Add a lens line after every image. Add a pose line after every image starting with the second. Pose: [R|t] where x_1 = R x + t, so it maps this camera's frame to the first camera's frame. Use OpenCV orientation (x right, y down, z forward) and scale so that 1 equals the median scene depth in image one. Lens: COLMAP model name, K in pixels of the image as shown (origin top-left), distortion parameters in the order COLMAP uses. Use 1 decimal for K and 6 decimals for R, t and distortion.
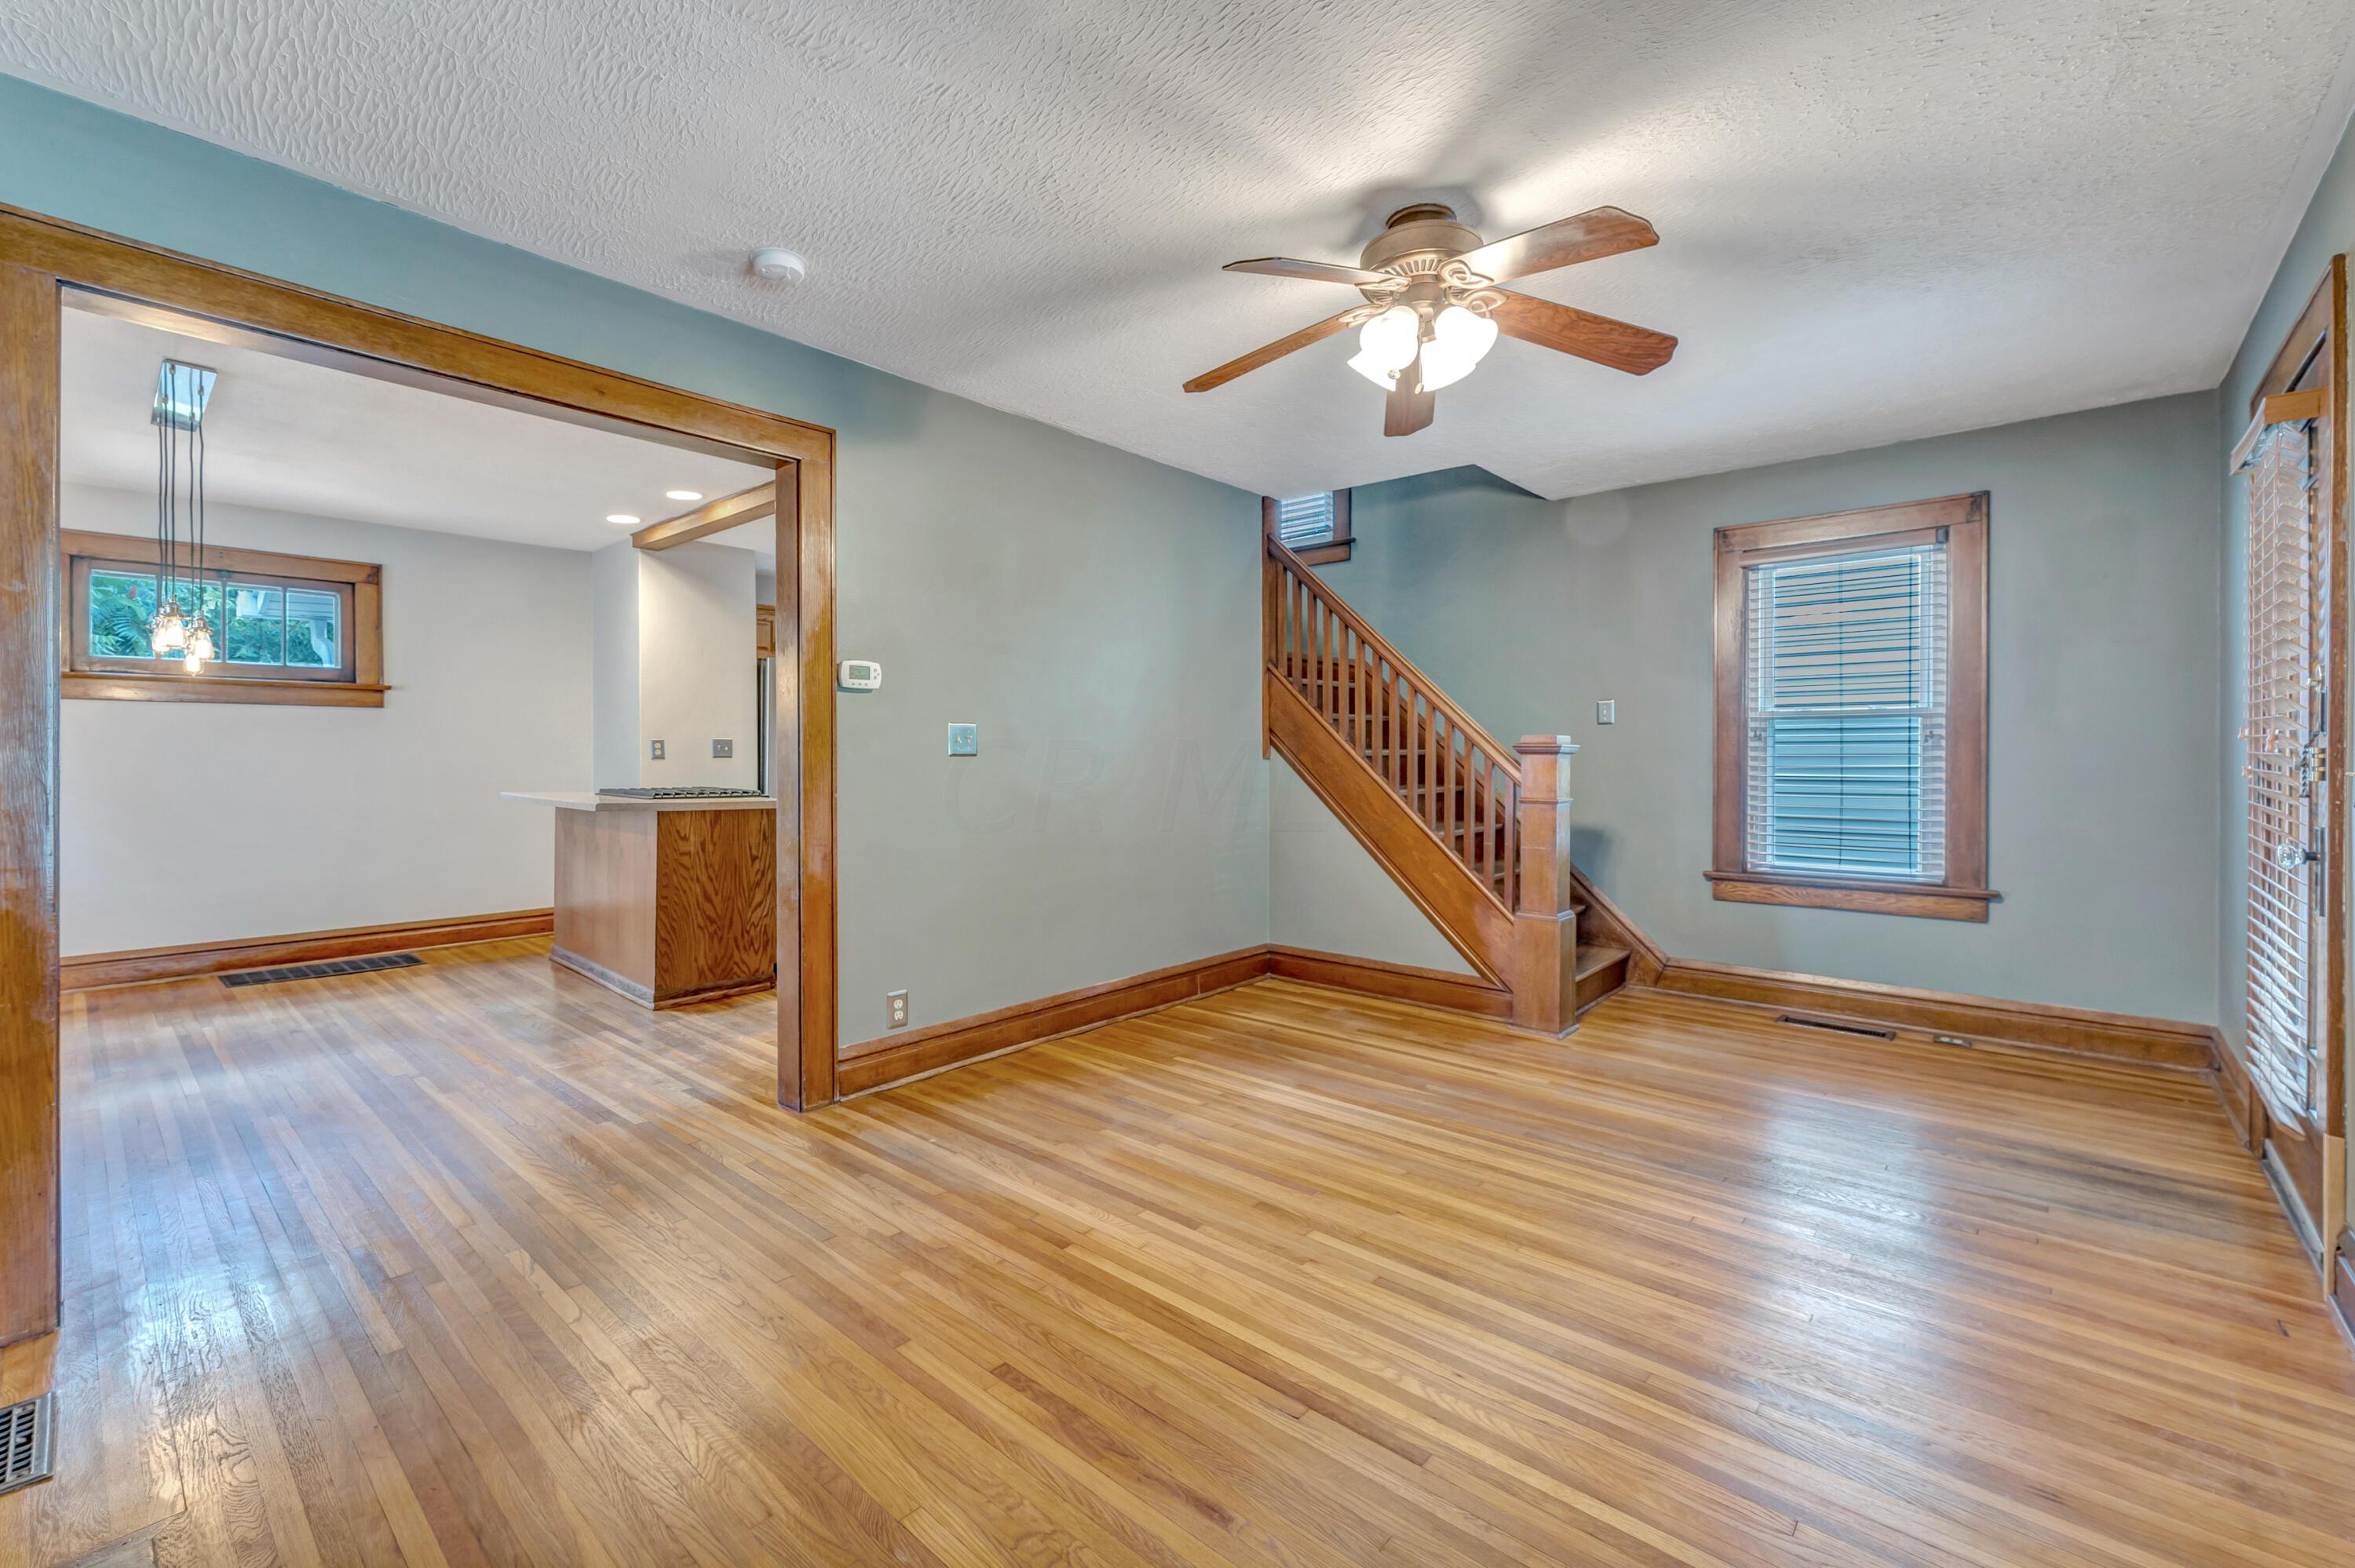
lens RADIAL K [[966.4, 0, 1152.3], [0, 966.4, 760.4], [0, 0, 1]] dist [0.001041, 0.000958]
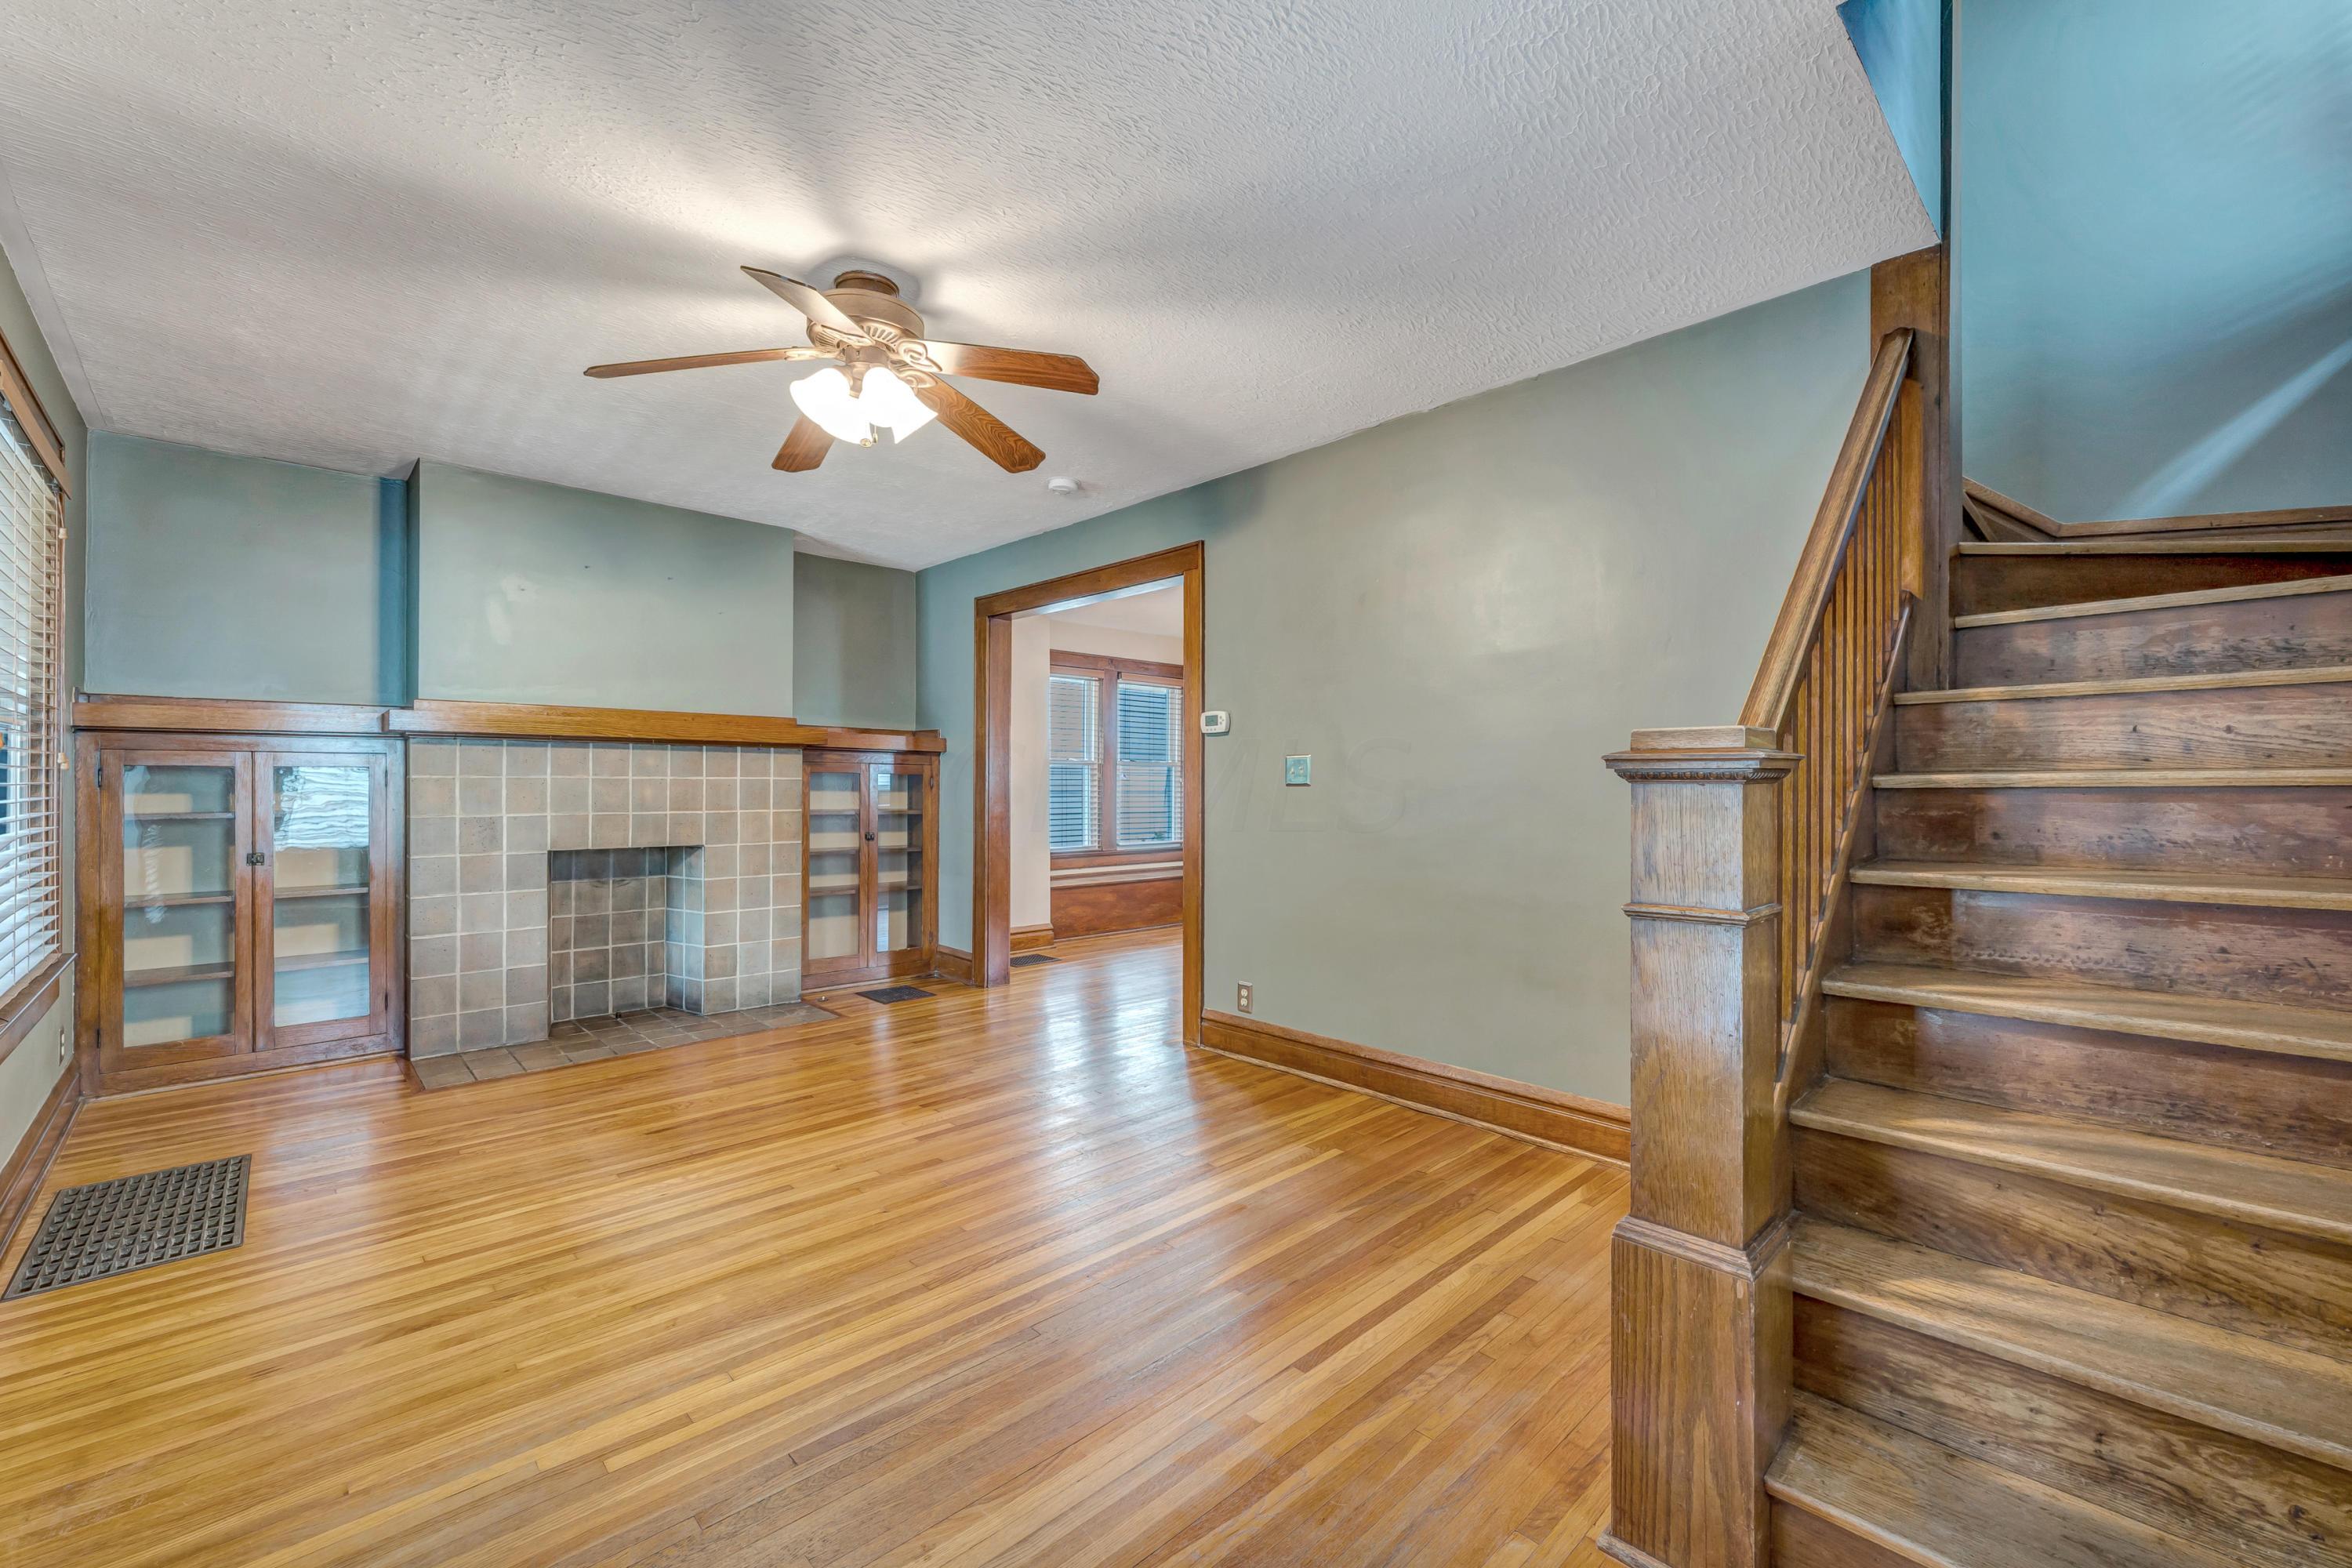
lens RADIAL K [[965.3, 0, 1191.7], [0, 965.3, 778.4], [0, 0, 1]] dist [0.001041, 0.000958]
pose [[-0.059426, -0.008491, -0.998197, 0.865163], [-0.006701, 0.999945, -0.008107, -0.002832], [0.998210, 0.006207, -0.059480, 0.927880]]
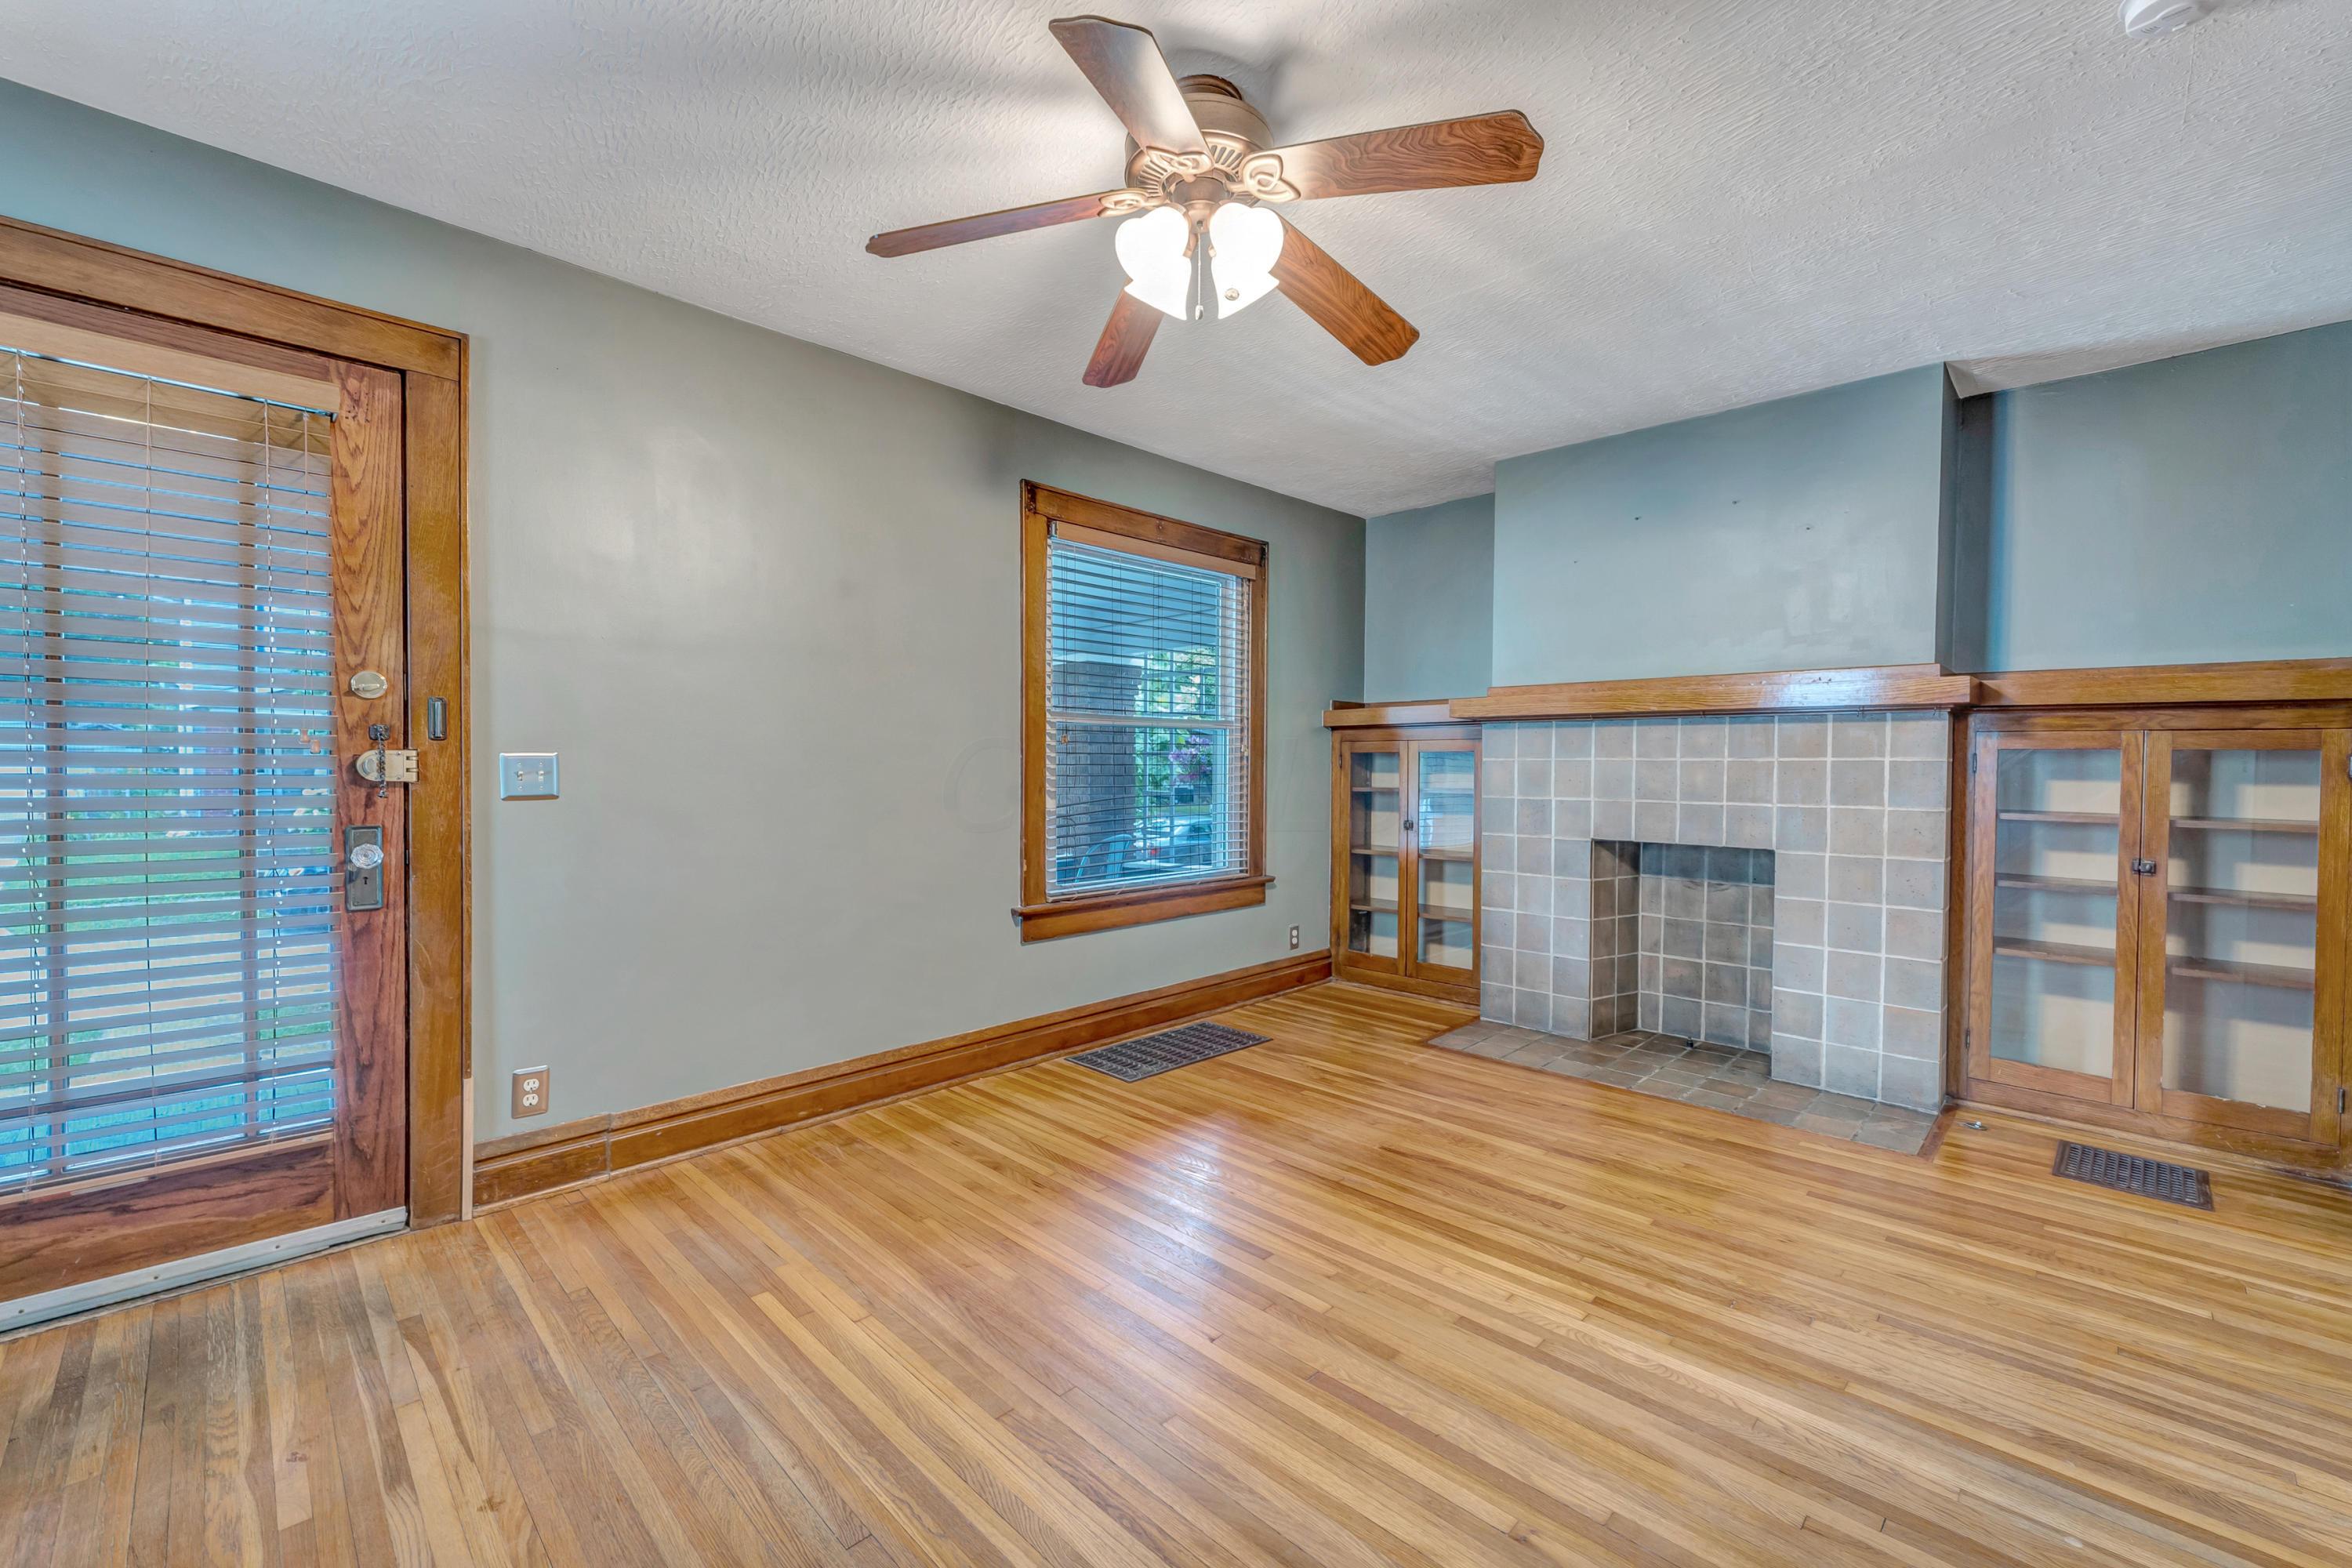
lens RADIAL K [[965.3, 0, 1164.1], [0, 965.3, 784.4], [0, 0, 1]] dist [0.001041, 0.000958]
pose [[-0.998710, -0.009078, 0.049960, 0.171486], [-0.007800, 0.999639, 0.025713, -0.004432], [-0.050175, 0.025290, -0.998420, 1.181998]]
